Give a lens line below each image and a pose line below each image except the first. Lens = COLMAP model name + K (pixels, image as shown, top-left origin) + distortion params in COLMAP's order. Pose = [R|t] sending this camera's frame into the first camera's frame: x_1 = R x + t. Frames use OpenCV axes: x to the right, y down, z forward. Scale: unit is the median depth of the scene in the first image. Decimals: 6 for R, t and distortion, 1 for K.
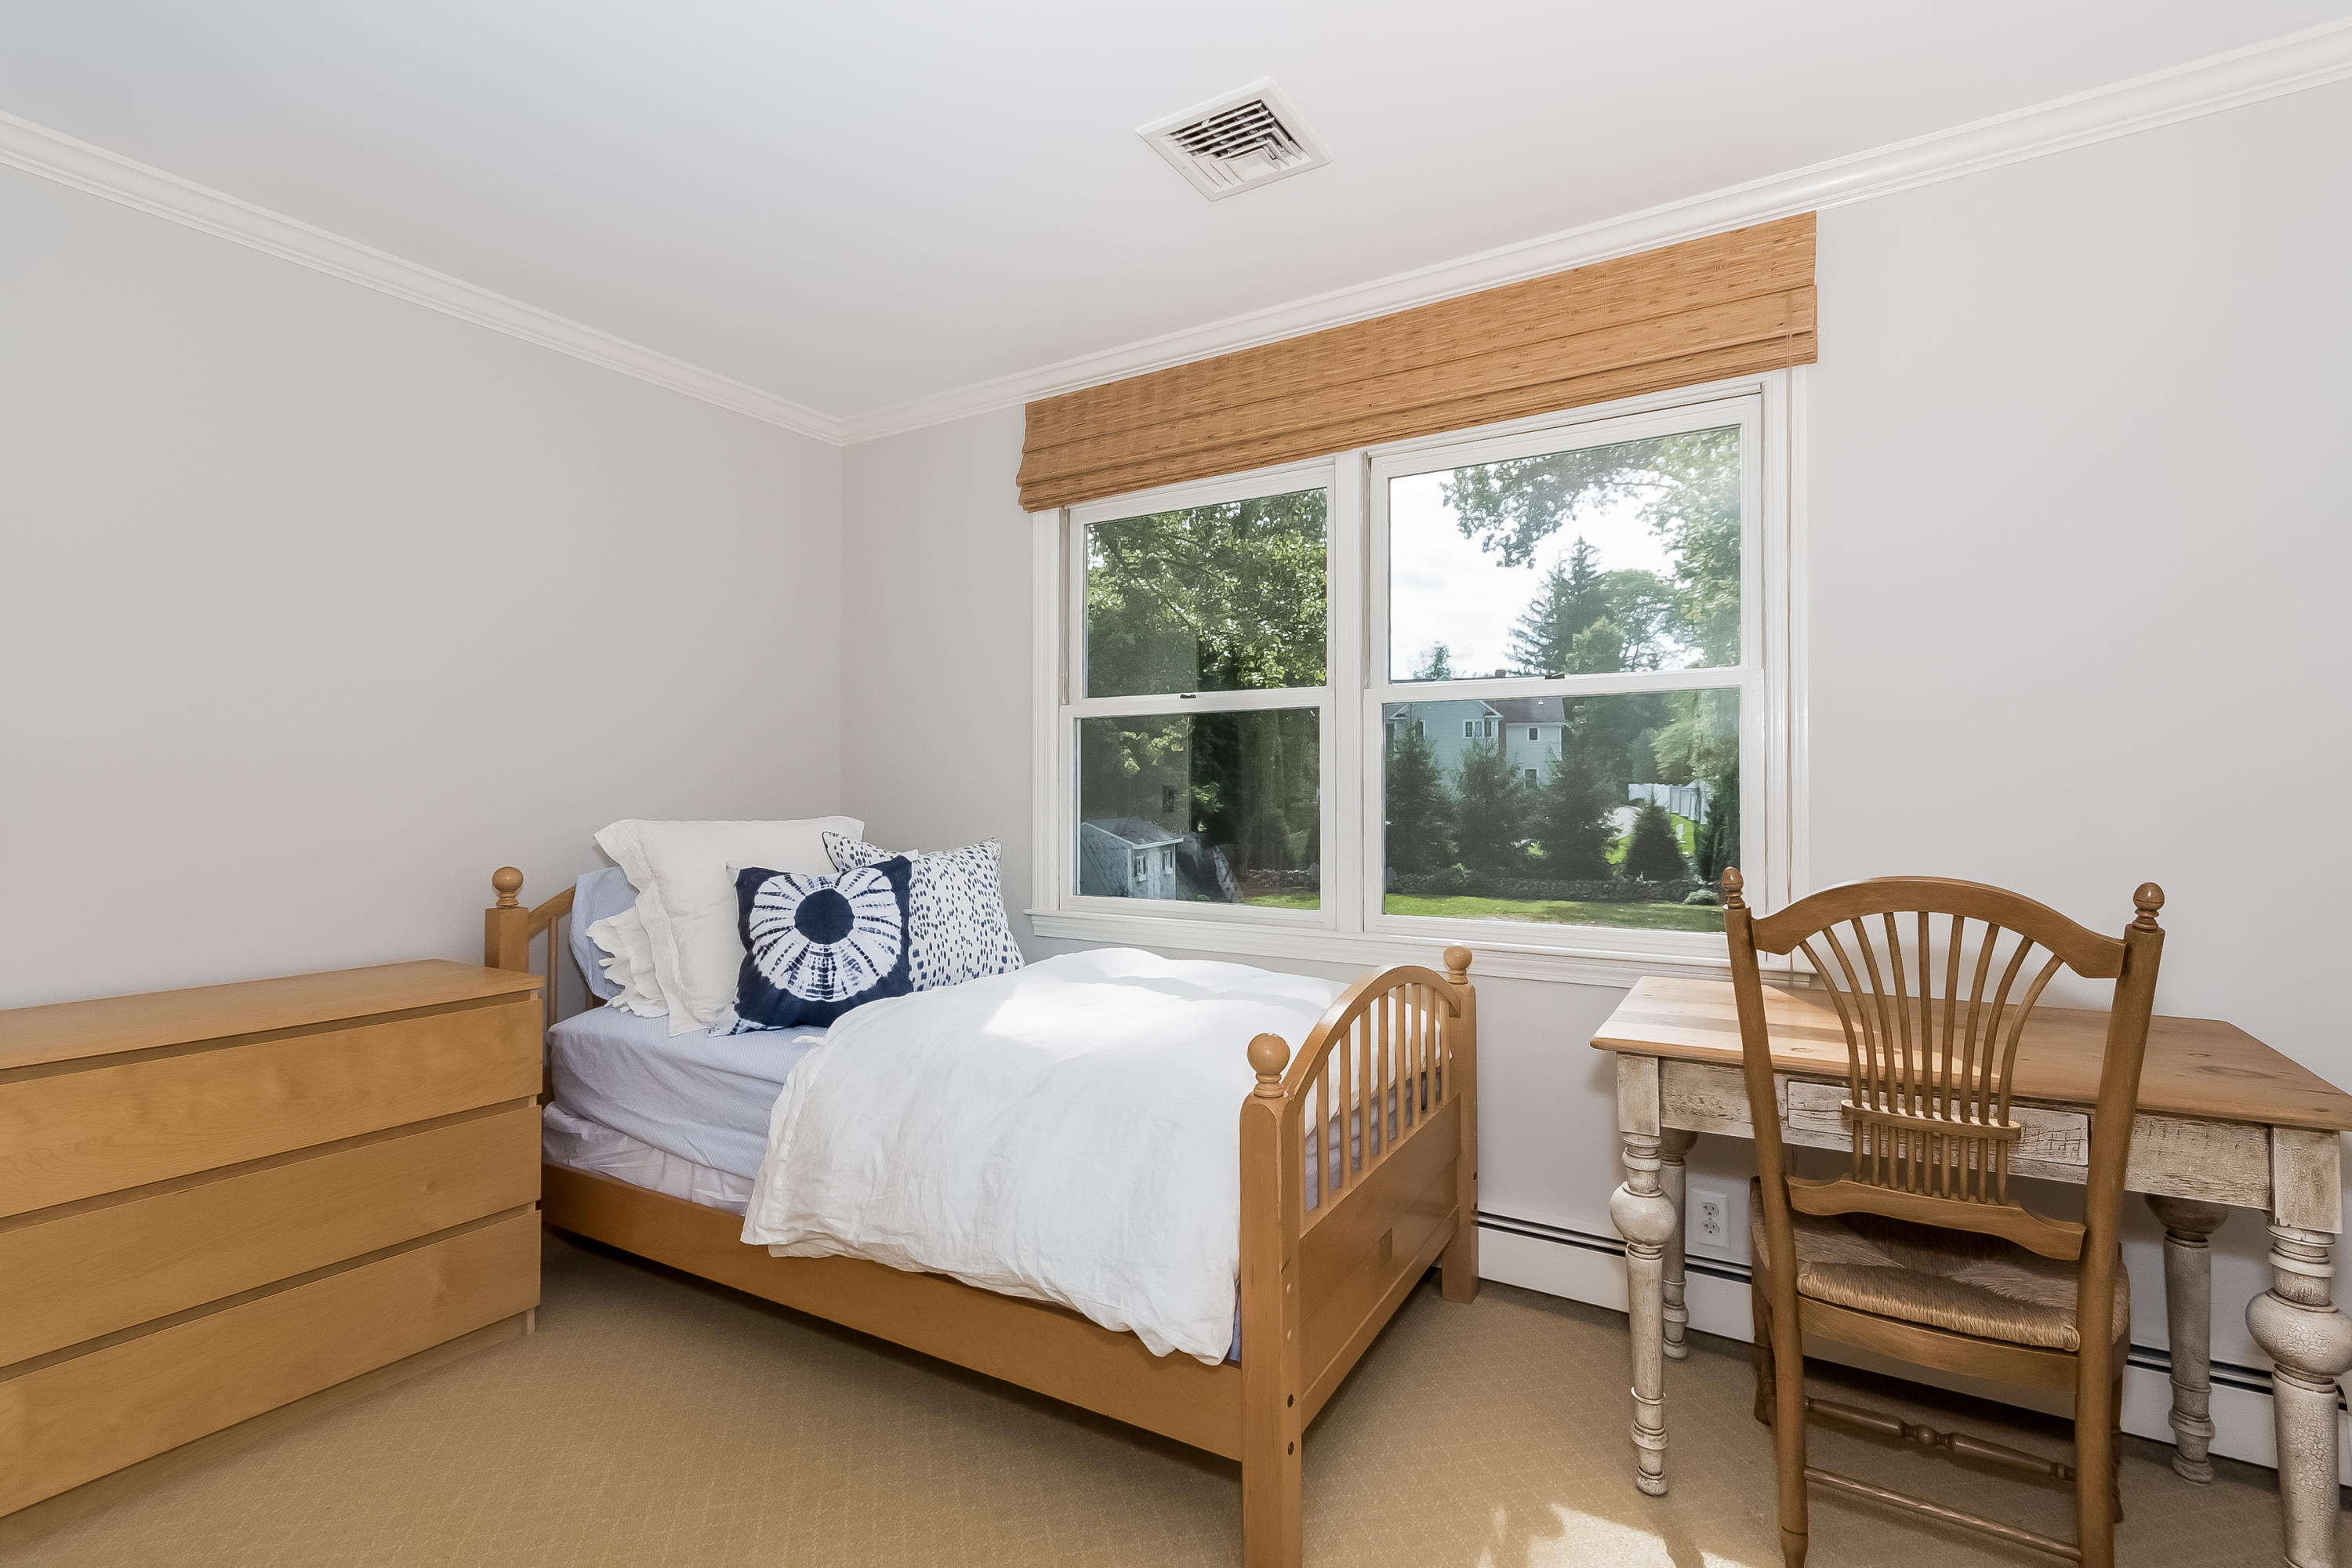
lens RADIAL K [[1052.0, 0, 1176.0], [0, 1052.0, 784.0], [0, 0, 1]] dist [-0.000050, -0.000132]
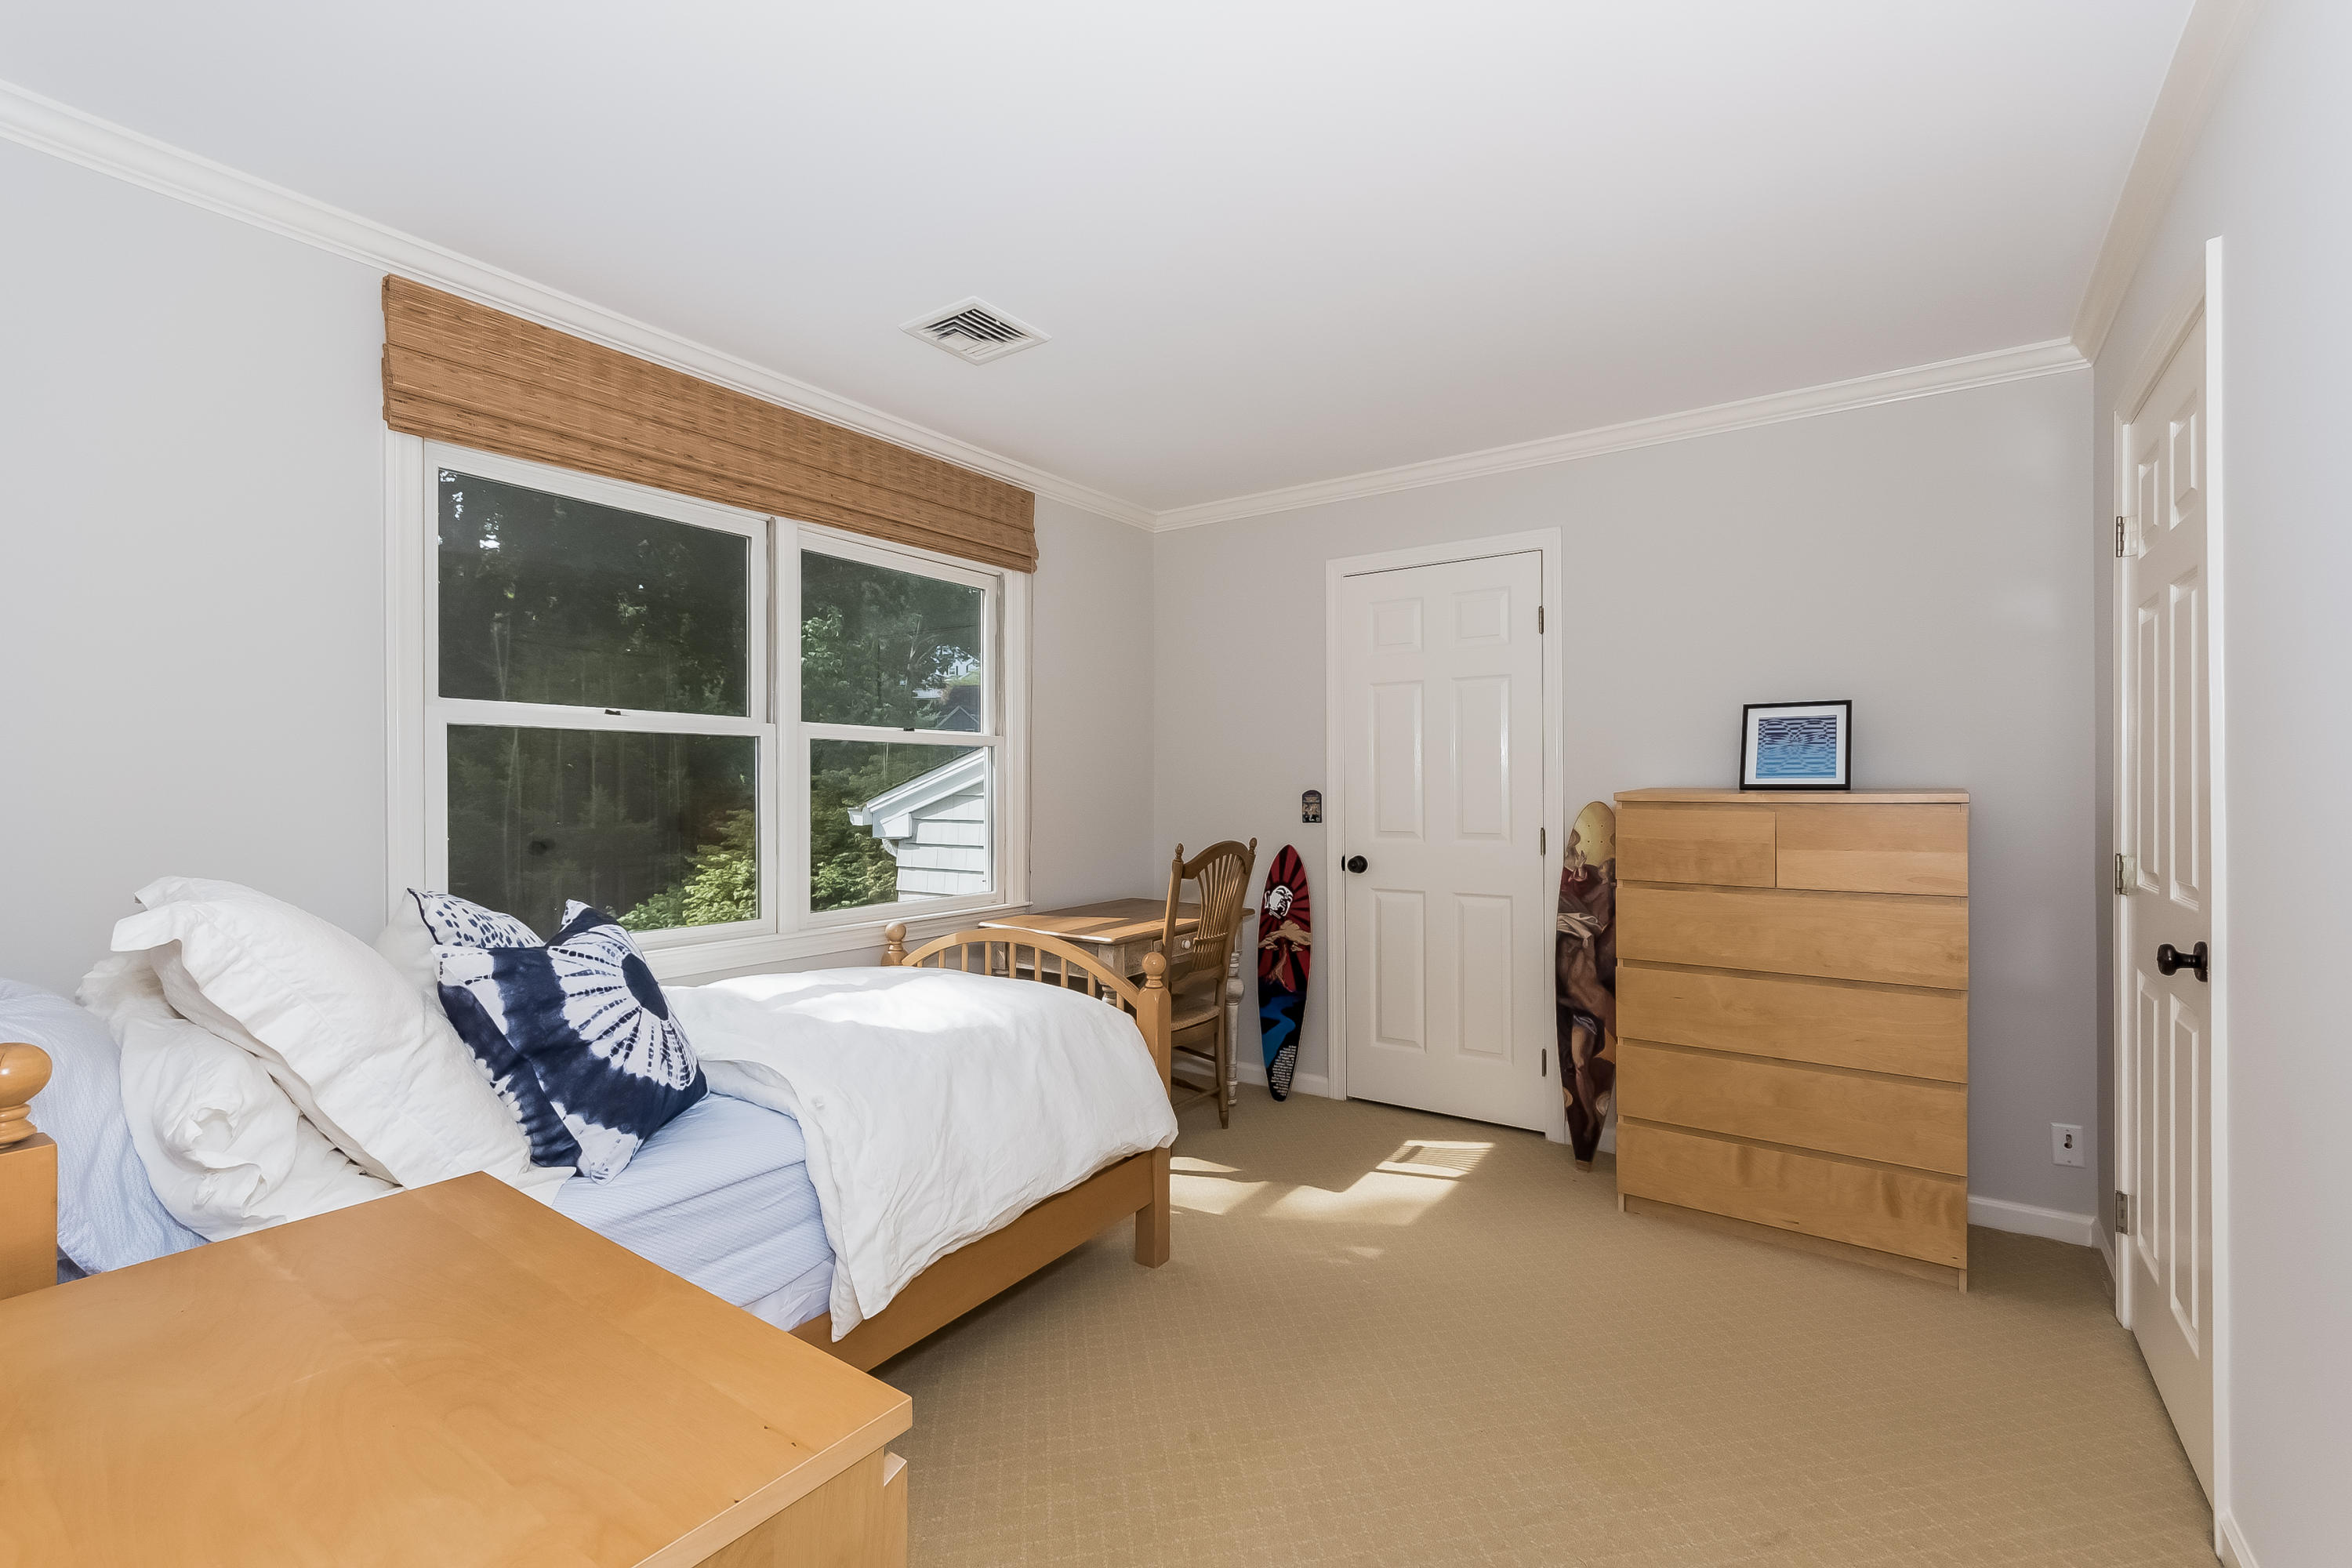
lens RADIAL K [[1037.2, 0, 1163.8], [0, 1037.2, 794.3], [0, 0, 1]] dist [0.003828, -0.000194]
pose [[0.084813, -0.008314, 0.996362, -0.918126], [-0.013621, 0.999862, 0.009503, -0.027371], [-0.996304, -0.014378, 0.084688, 0.472691]]
